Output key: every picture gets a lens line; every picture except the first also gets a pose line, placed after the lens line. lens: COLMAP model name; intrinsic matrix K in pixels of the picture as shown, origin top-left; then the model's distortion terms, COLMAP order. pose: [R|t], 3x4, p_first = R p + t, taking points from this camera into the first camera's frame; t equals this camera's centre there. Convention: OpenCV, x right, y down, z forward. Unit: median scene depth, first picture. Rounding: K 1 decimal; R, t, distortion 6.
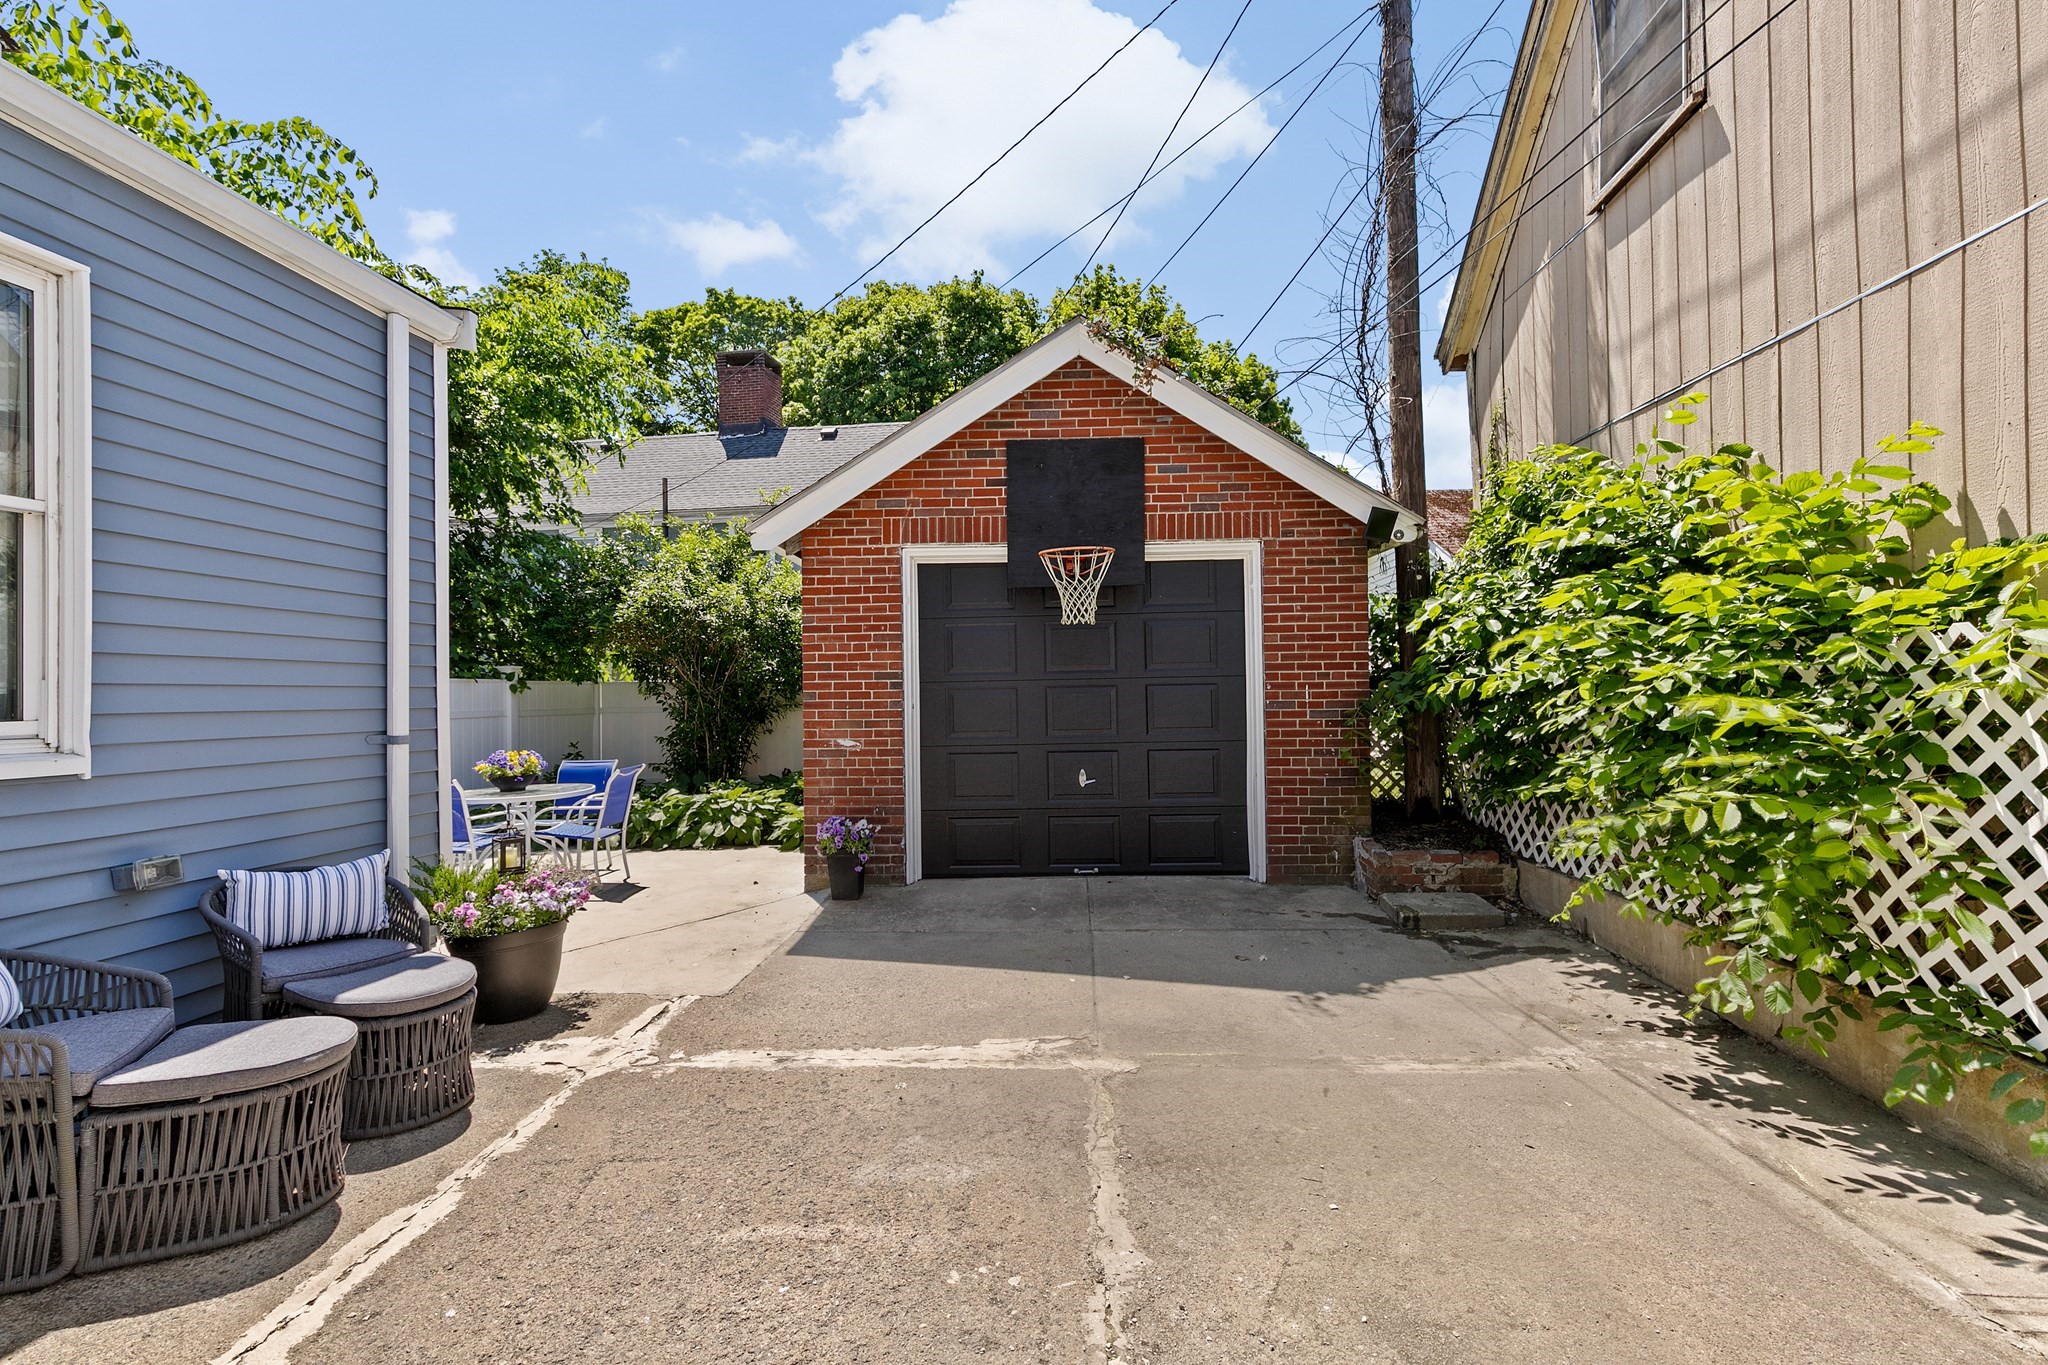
lens RADIAL K [[919.5, 0, 1042.5], [0, 919.5, 685.9], [0, 0, 1]] dist [0.008697, -0.000981]
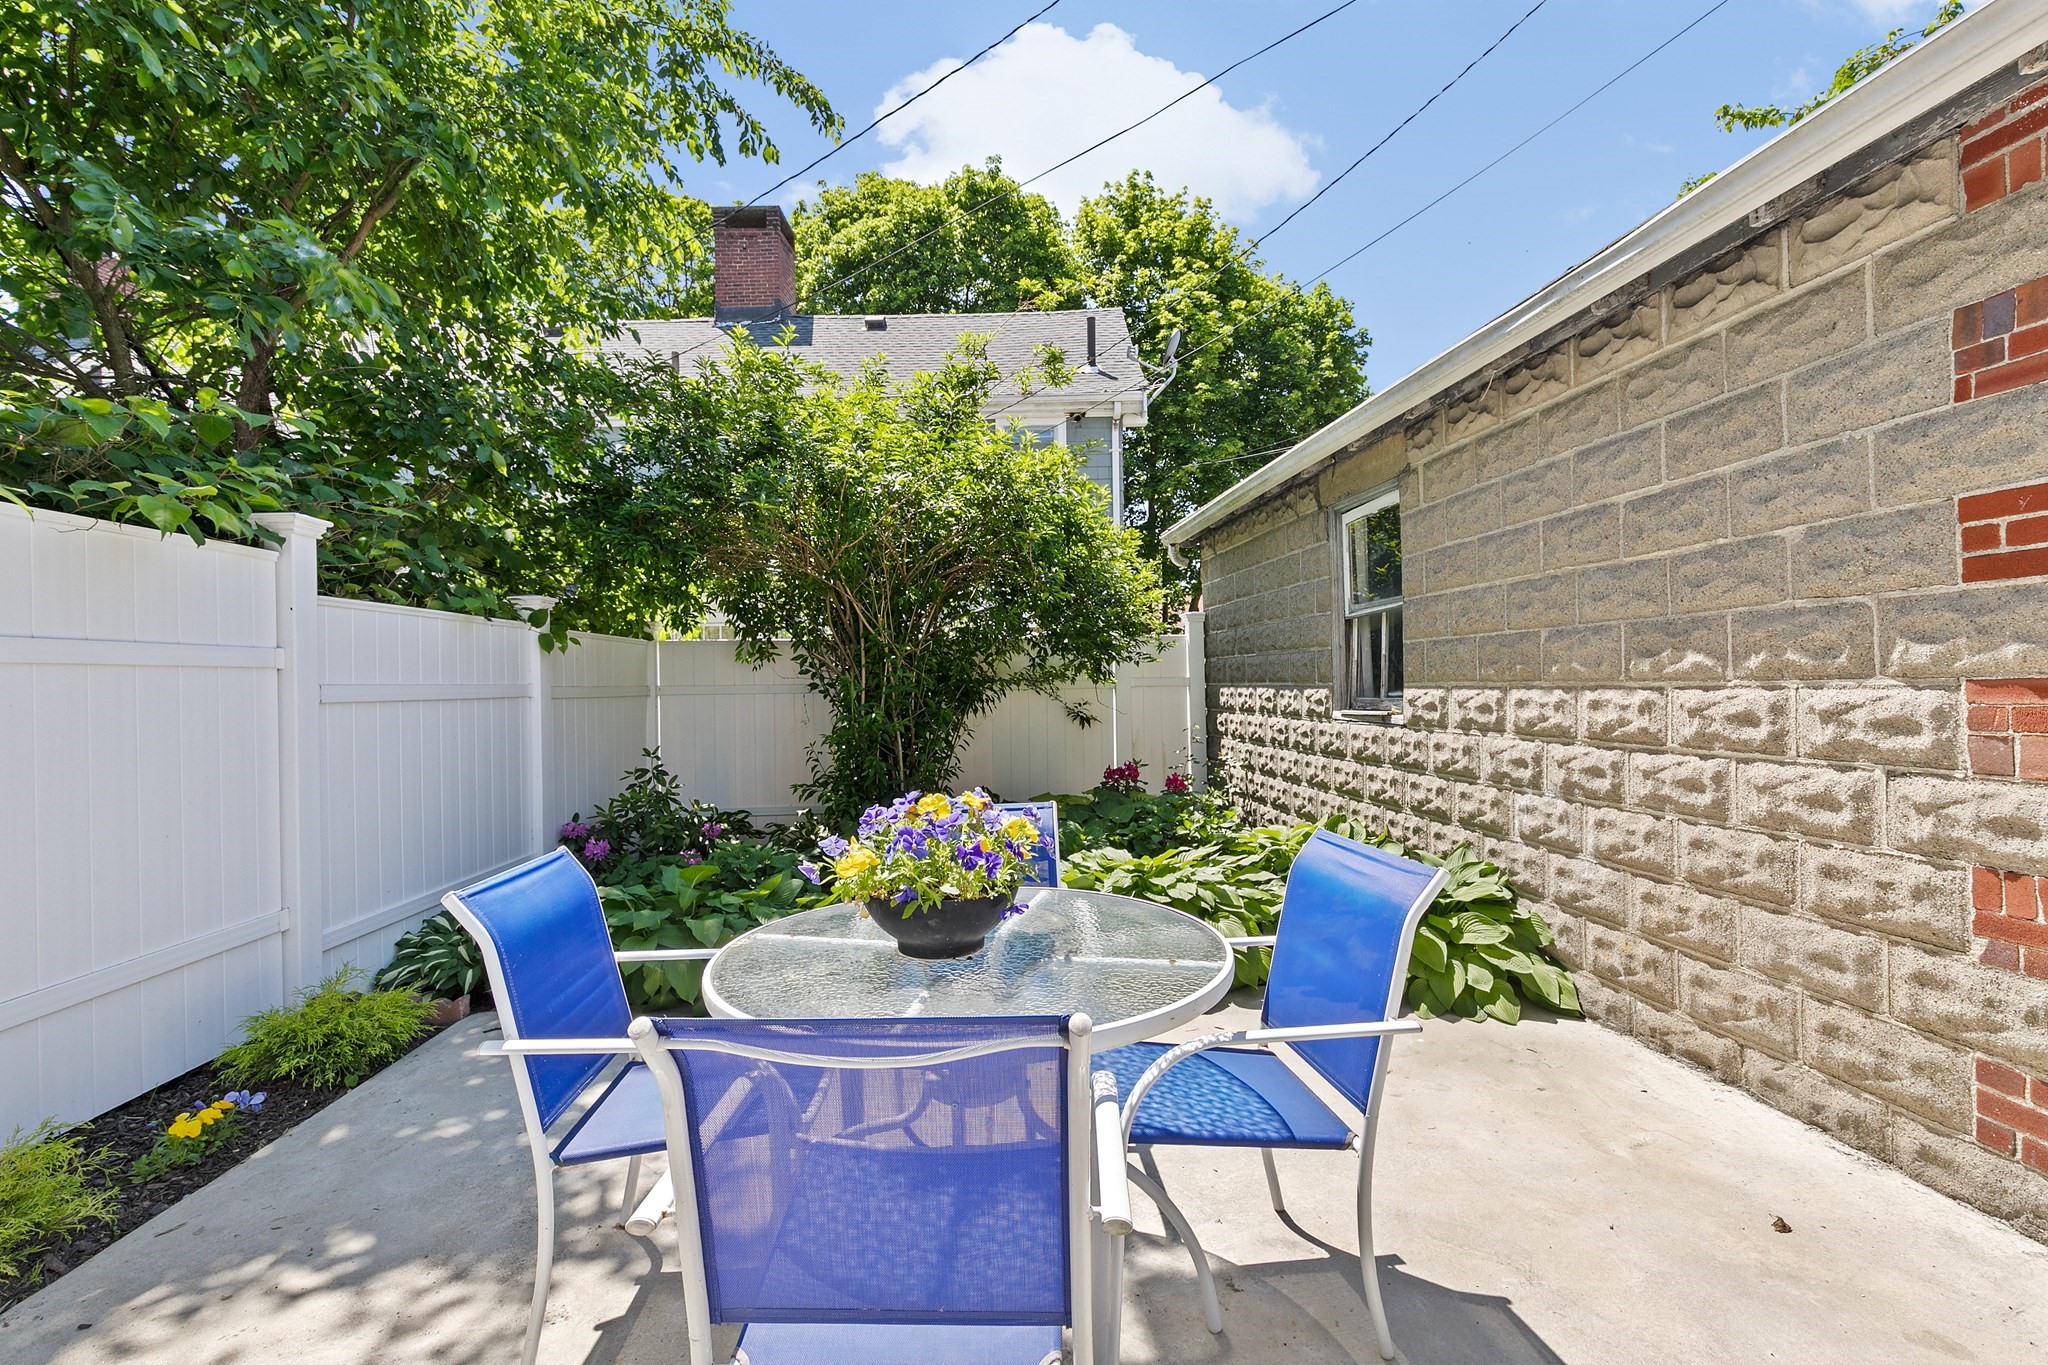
lens RADIAL K [[919.5, 0, 1014.8], [0, 919.5, 686.0], [0, 0, 1]] dist [0.008697, -0.000981]
pose [[0.993888, -0.007241, 0.110151, -0.360598], [0.006654, 0.999962, 0.005694, 0.024324], [-0.110189, -0.004926, 0.993898, 0.460186]]
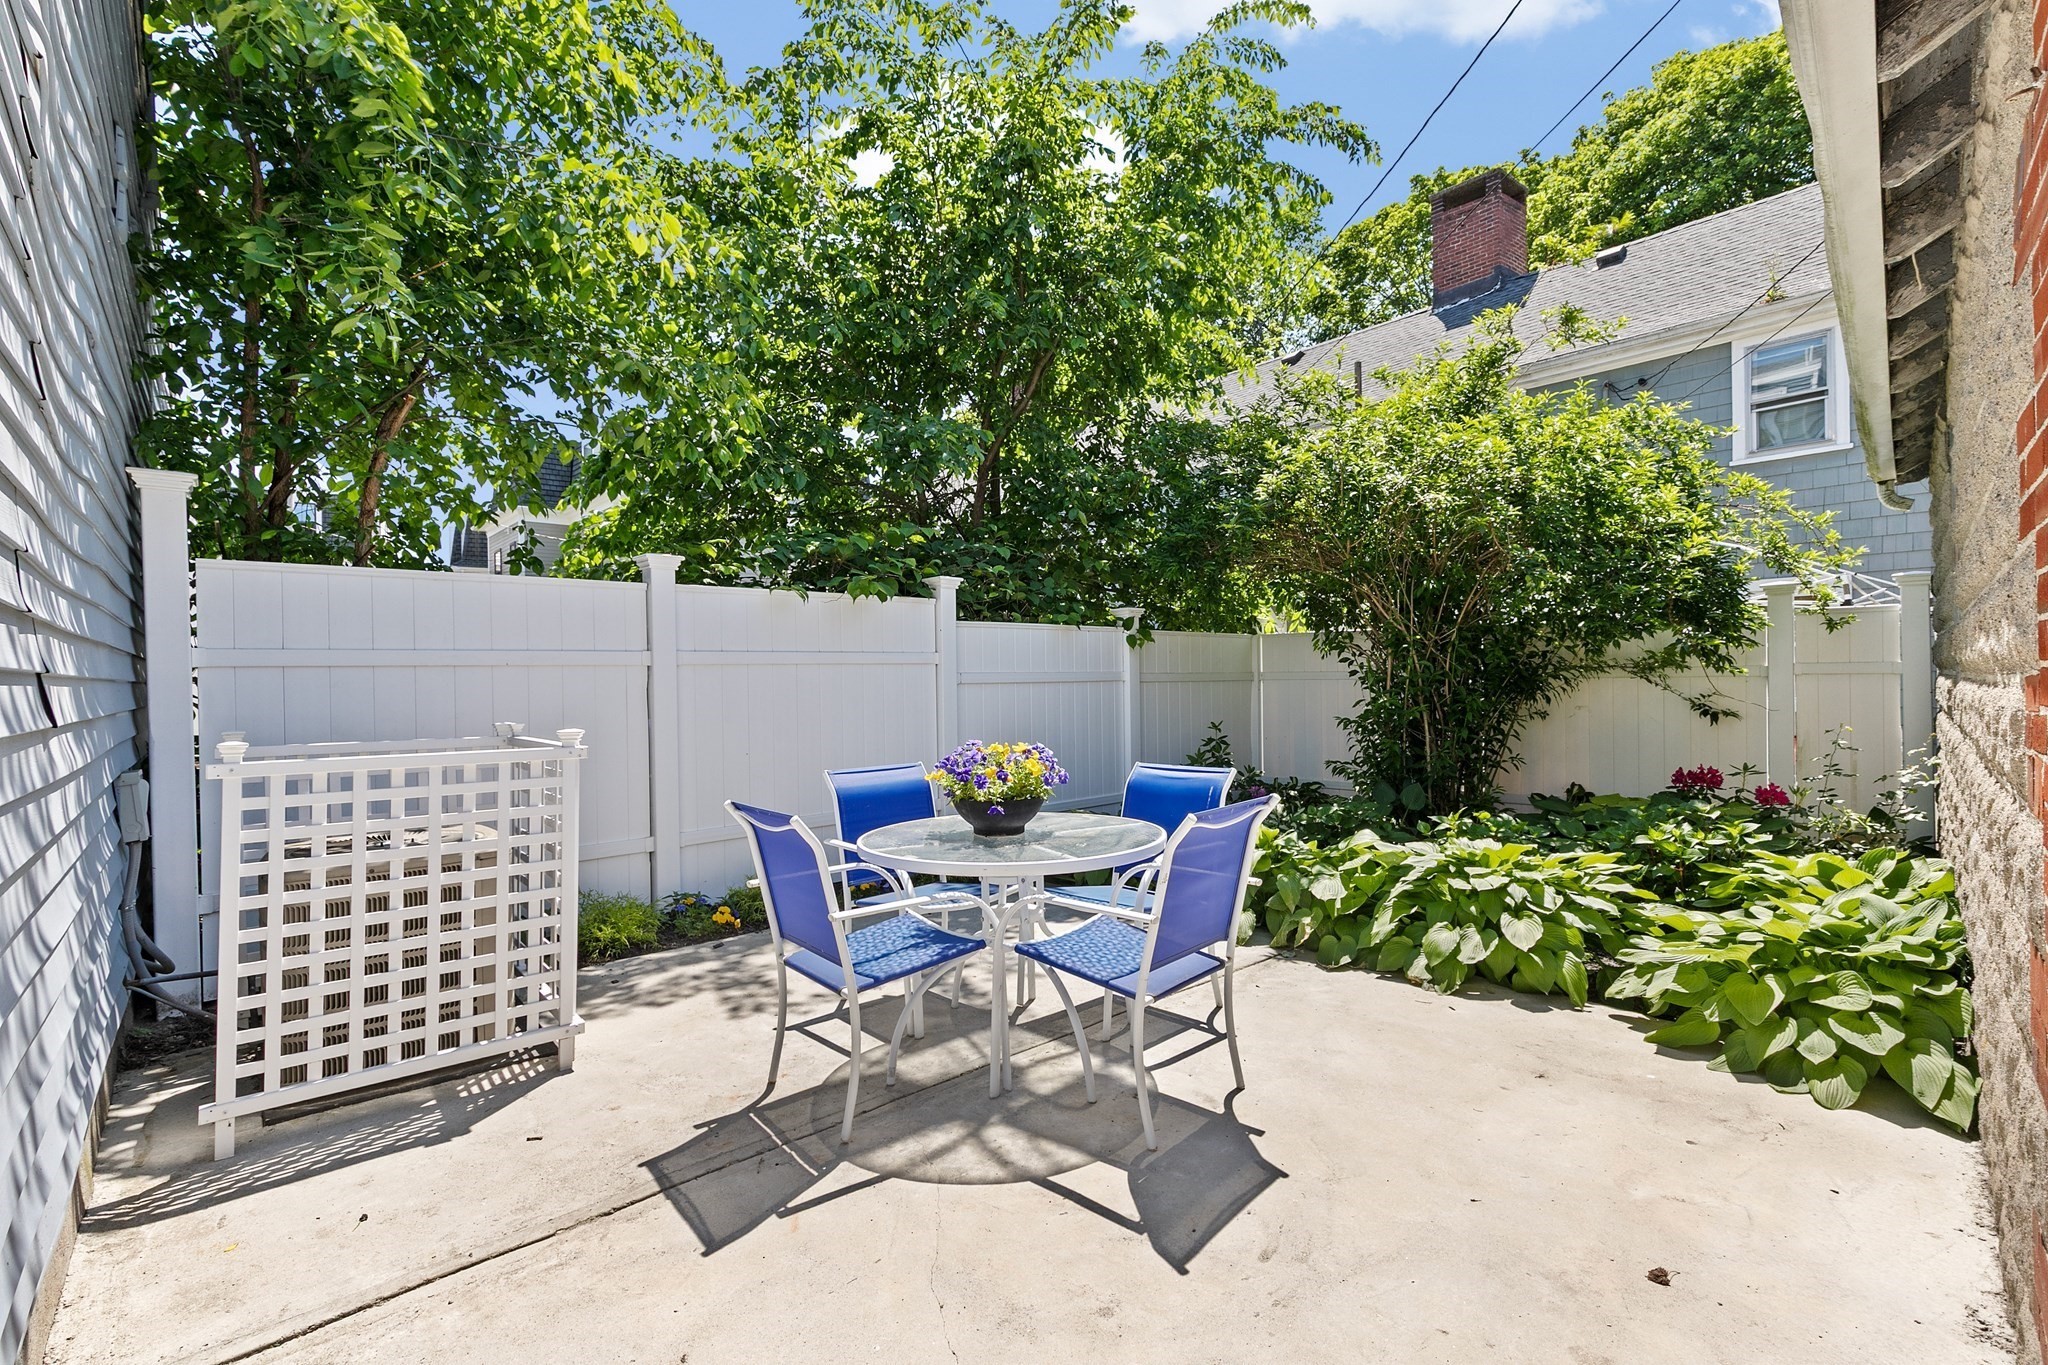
lens RADIAL K [[919.5, 0, 1016.8], [0, 919.5, 689.5], [0, 0, 1]] dist [0.008697, -0.000981]
pose [[0.731670, 0.007960, -0.681613, -0.167300], [0.008876, 0.999736, 0.021203, 0.022503], [0.681601, -0.021564, 0.731406, 0.426709]]
